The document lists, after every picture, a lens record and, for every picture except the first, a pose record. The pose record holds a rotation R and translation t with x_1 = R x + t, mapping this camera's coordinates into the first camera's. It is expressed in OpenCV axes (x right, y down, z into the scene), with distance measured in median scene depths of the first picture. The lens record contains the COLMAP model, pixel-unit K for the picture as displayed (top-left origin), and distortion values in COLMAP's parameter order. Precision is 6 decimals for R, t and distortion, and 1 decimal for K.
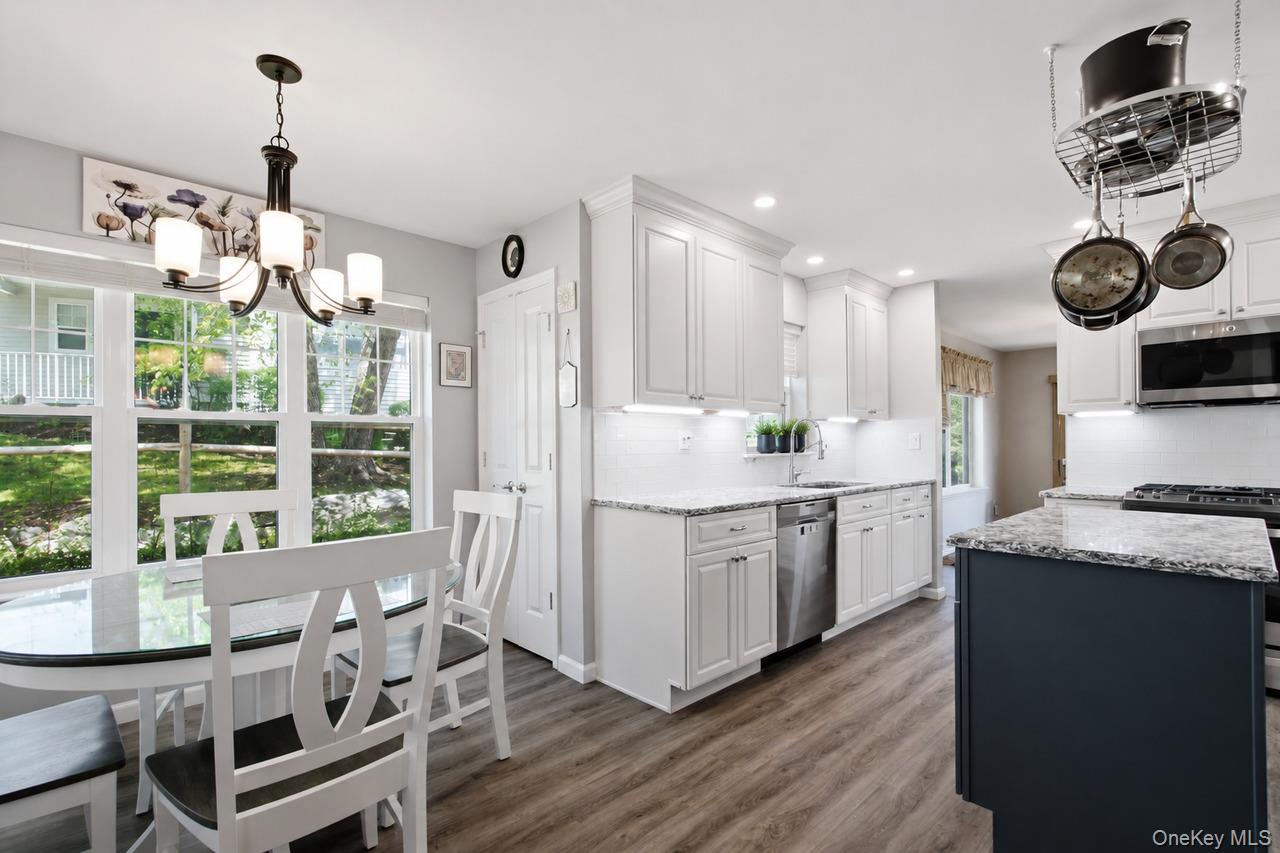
lens RADIAL K [[578.5, 0, 642.4], [0, 578.5, 446.4], [0, 0, 1]] dist [-0.002100, -0.000353]
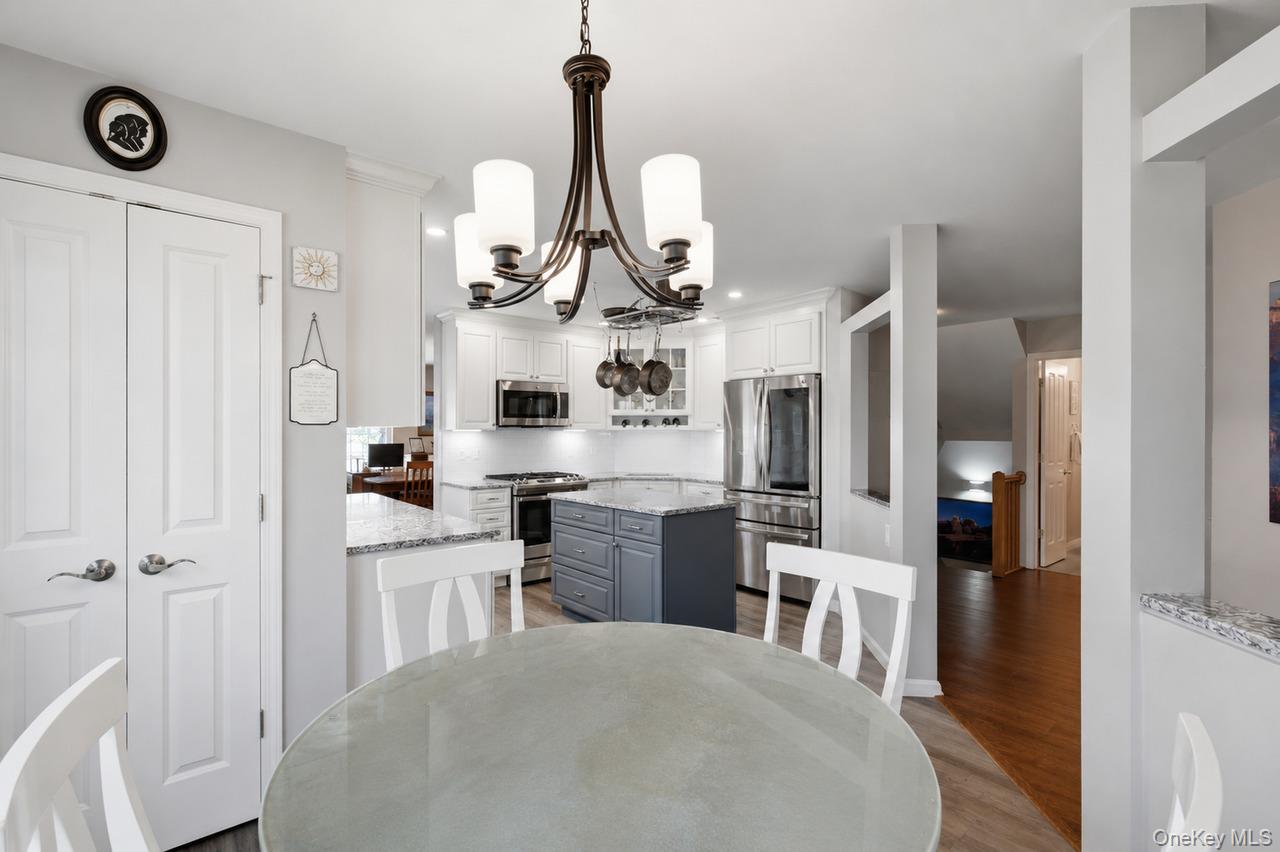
lens RADIAL K [[573.3, 0, 637.0], [0, 573.3, 421.2], [0, 0, 1]] dist [-0.003235, -0.000273]
pose [[0.076480, 0.021758, 0.996834, -1.175190], [-0.000306, 0.999762, -0.021798, -0.085482], [-0.997071, 0.001362, 0.076468, 0.831369]]
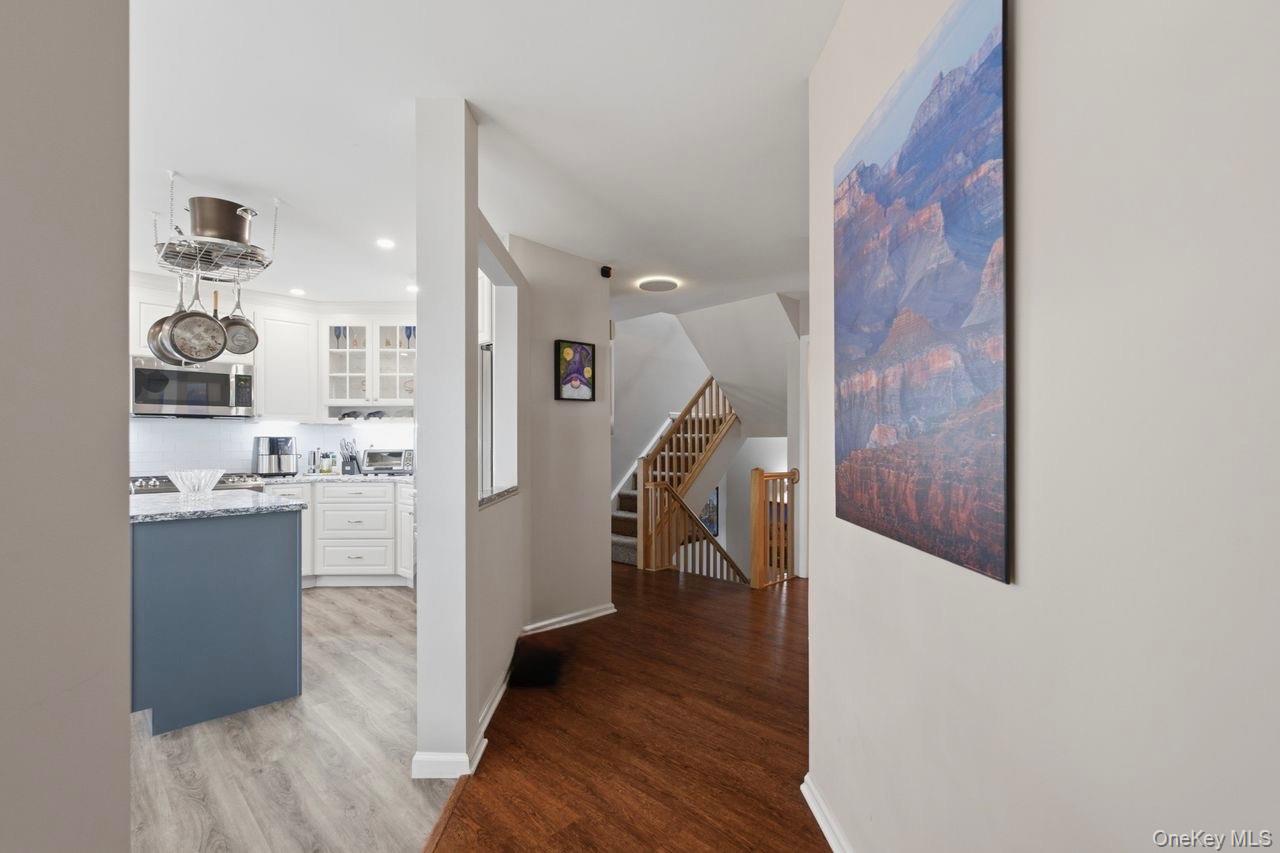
lens RADIAL K [[569.3, 0, 633.4], [0, 569.3, 434.3], [0, 0, 1]] dist [-0.000309, 0.000474]
pose [[-0.029301, 0.019891, 0.999373, -0.670397], [0.002030, 0.999801, -0.019840, -0.000989], [-0.999569, 0.001447, -0.029336, -0.102417]]
